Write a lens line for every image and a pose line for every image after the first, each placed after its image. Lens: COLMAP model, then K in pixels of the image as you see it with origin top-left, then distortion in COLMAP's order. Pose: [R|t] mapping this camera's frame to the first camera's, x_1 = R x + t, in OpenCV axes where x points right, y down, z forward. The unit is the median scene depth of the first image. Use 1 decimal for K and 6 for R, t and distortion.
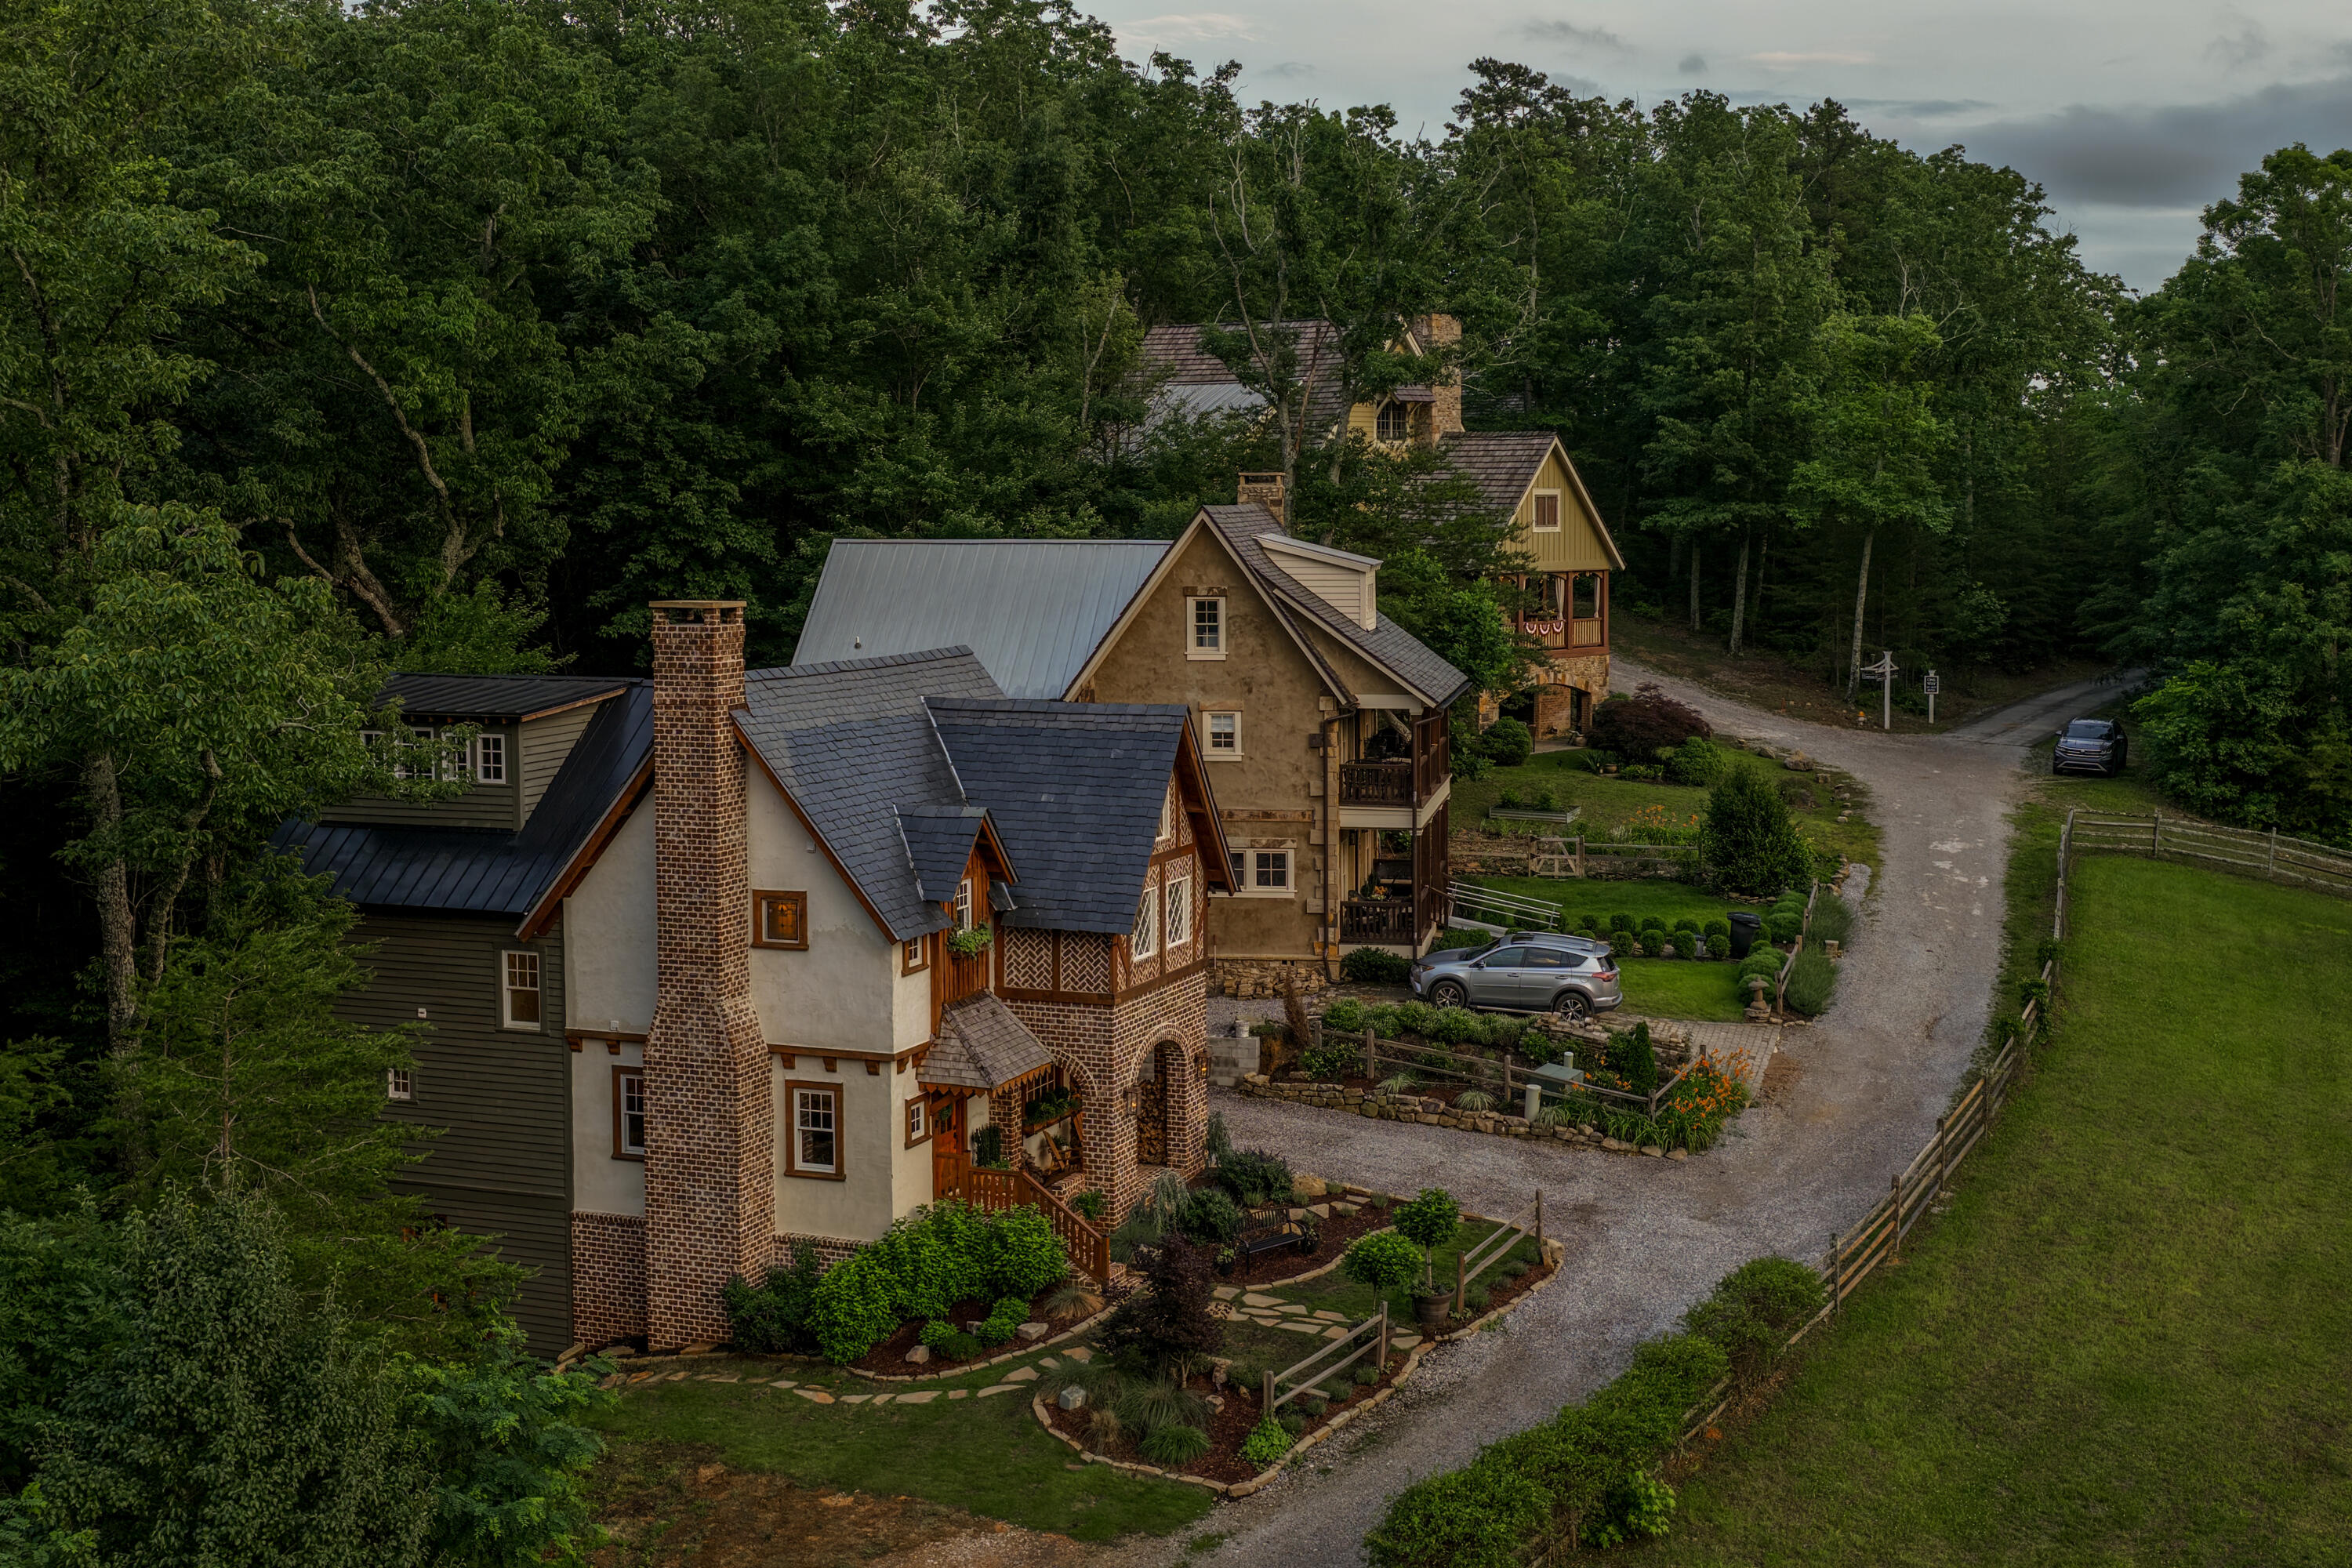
lens RADIAL K [[2724.1, 0, 1227.1], [0, 2724.1, 724.3], [0, 0, 1]] dist [-0.003400, -0.003703]
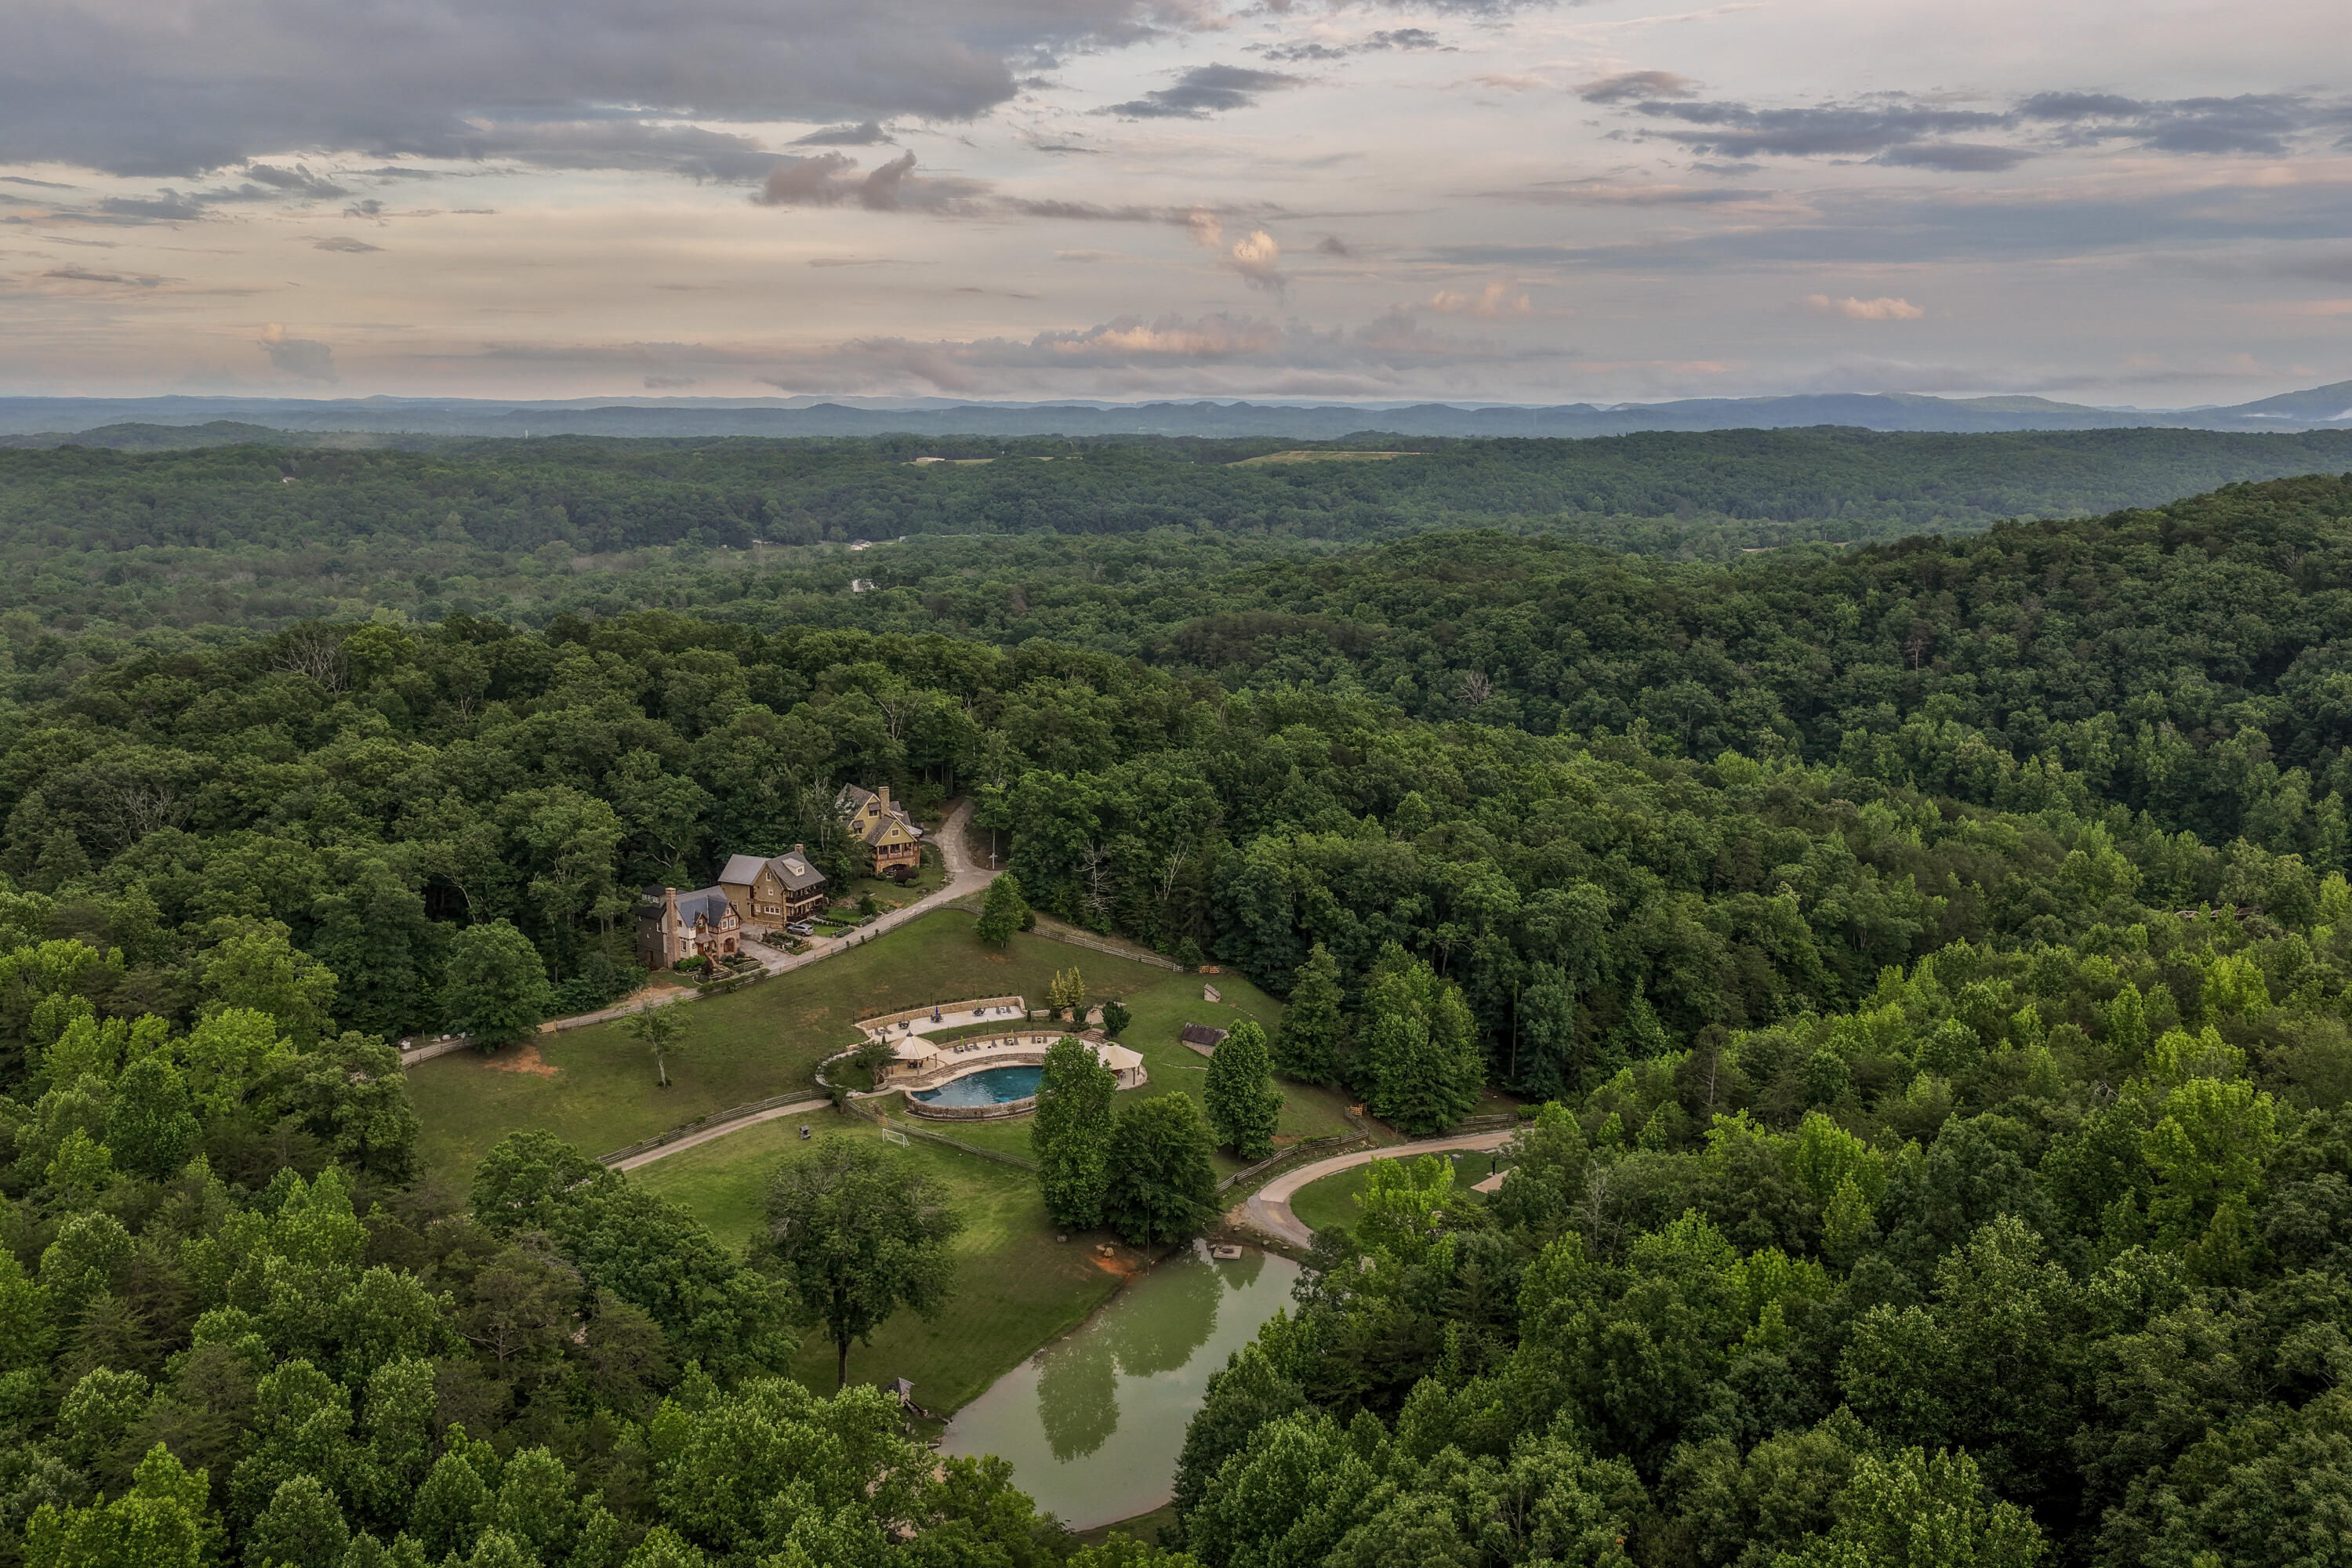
lens RADIAL K [[1761.9, 0, 1128.0], [0, 1761.9, 745.4], [0, 0, 1]] dist [-0.010863, 0.030751]
pose [[0.964982, 0.042287, -0.258884, 2.751330], [-0.023785, 0.996961, 0.074189, -0.982468], [0.261234, -0.065433, 0.963055, -4.202016]]
